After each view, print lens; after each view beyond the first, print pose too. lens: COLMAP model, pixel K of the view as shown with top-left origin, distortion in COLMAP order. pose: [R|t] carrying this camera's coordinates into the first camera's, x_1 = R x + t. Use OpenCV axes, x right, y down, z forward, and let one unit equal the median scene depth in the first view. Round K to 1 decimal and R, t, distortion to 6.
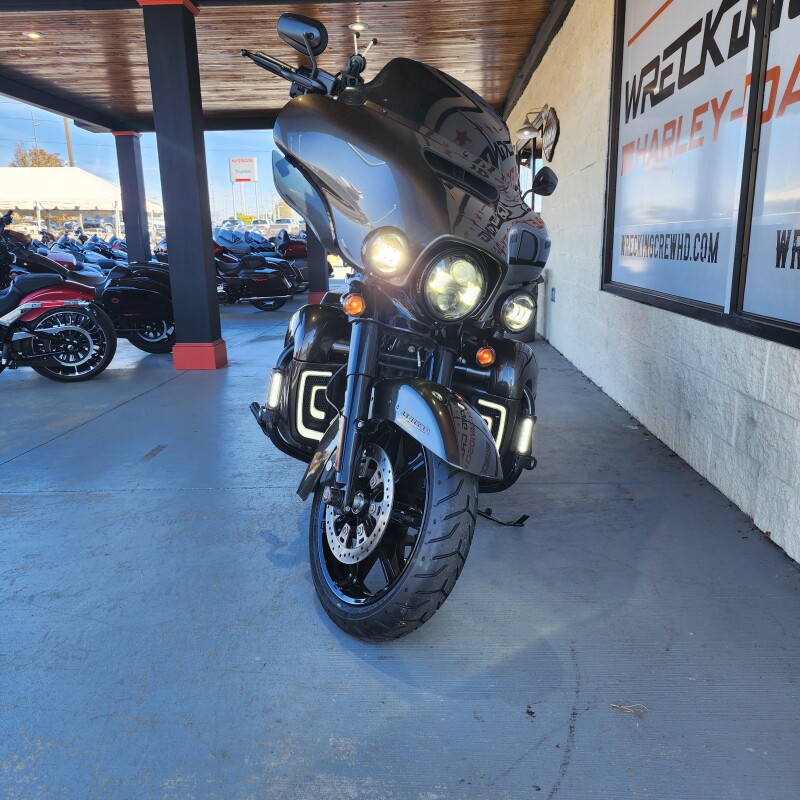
lens RADIAL K [[713.8, 0, 401.8], [0, 713.8, 410.9], [0, 0, 1]] dist [0.060078, -0.035358]
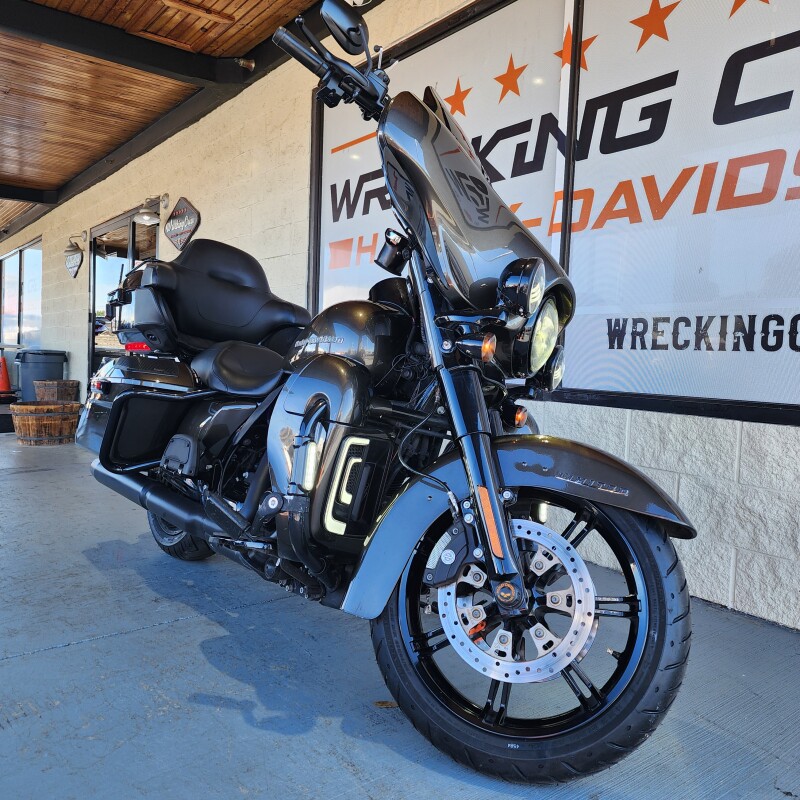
lens RADIAL K [[709.8, 0, 408.4], [0, 709.8, 399.6], [0, 0, 1]] dist [0.057549, -0.035761]
pose [[0.760392, 0.014534, 0.649302, -0.514144], [0.092685, 0.987088, -0.130638, 0.005883], [-0.642817, 0.159517, 0.749227, 0.366302]]
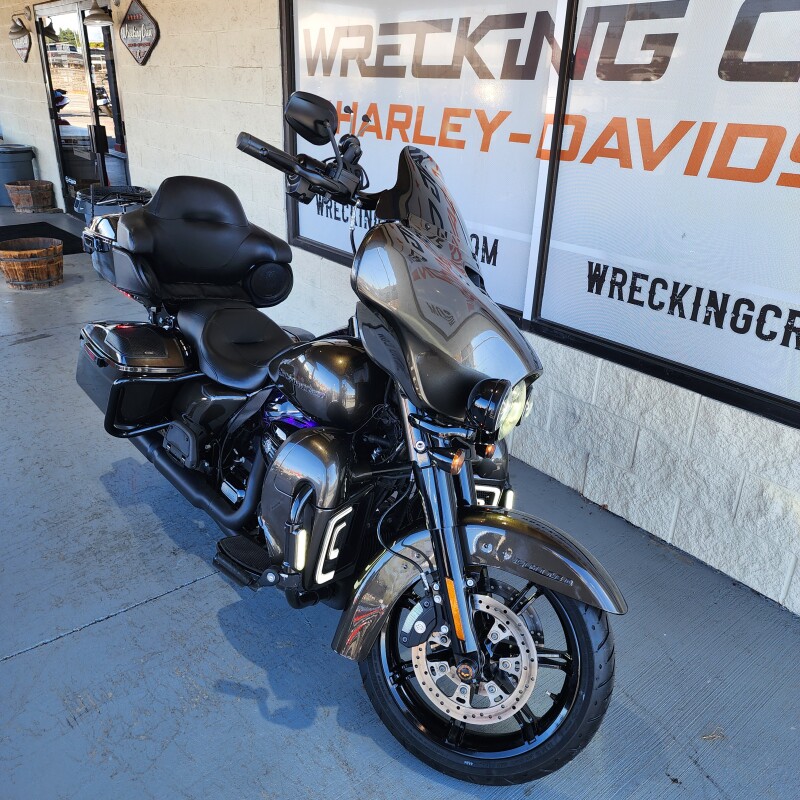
lens RADIAL K [[705.9, 0, 401.8], [0, 705.9, 393.2], [0, 0, 1]] dist [0.047036, -0.011773]
pose [[0.757136, -0.215768, 0.616595, -0.503806], [0.100667, 0.971140, 0.216223, -0.335805], [-0.645454, -0.101640, 0.757006, 0.304446]]
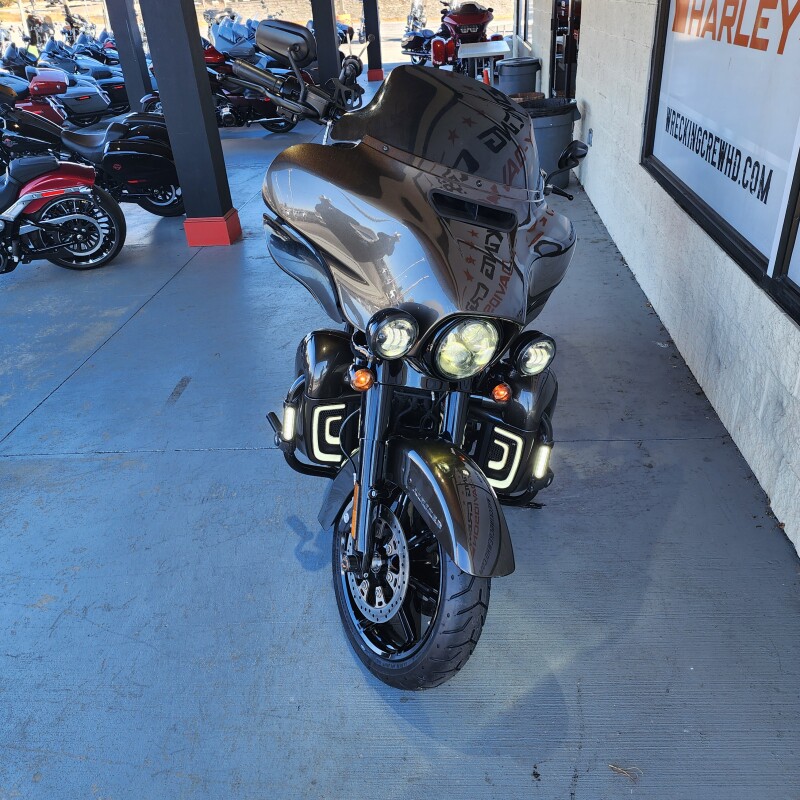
lens RADIAL K [[713.8, 0, 401.8], [0, 713.8, 410.9], [0, 0, 1]] dist [0.060078, -0.035358]
pose [[0.998616, -0.024083, -0.046747, 0.023990], [0.036766, 0.955332, 0.293238, -0.304864], [0.037597, -0.294551, 0.954896, 0.056880]]
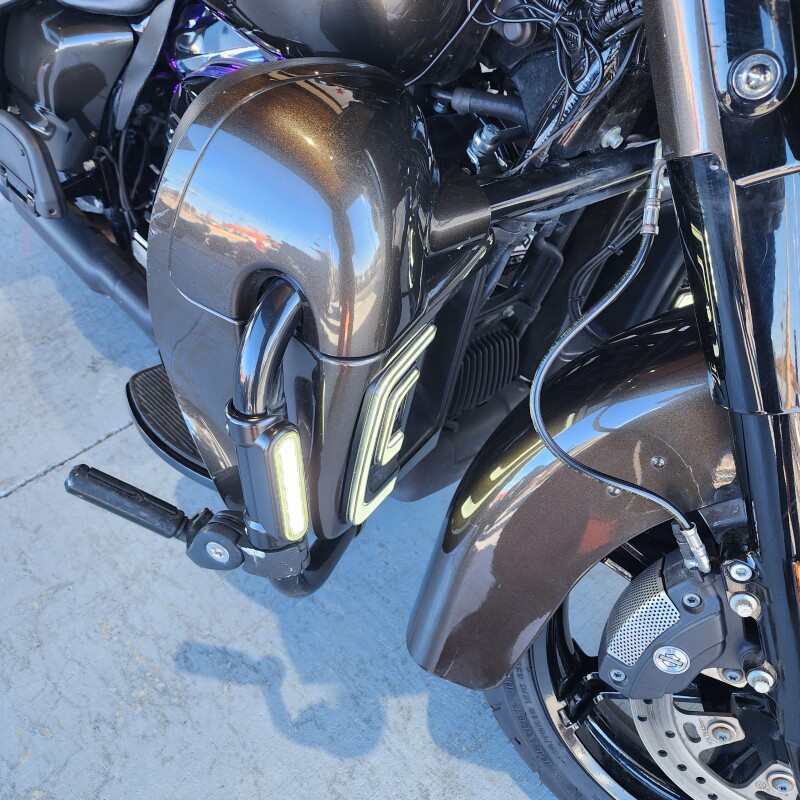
lens RADIAL K [[715.0, 0, 399.7], [0, 715.0, 382.2], [0, 0, 1]] dist [0.043887, -0.014053]
pose [[0.749149, -0.493185, 0.442204, -0.222645], [0.195926, 0.802685, 0.563302, -0.179139], [-0.632763, -0.335358, 0.697959, 0.742660]]
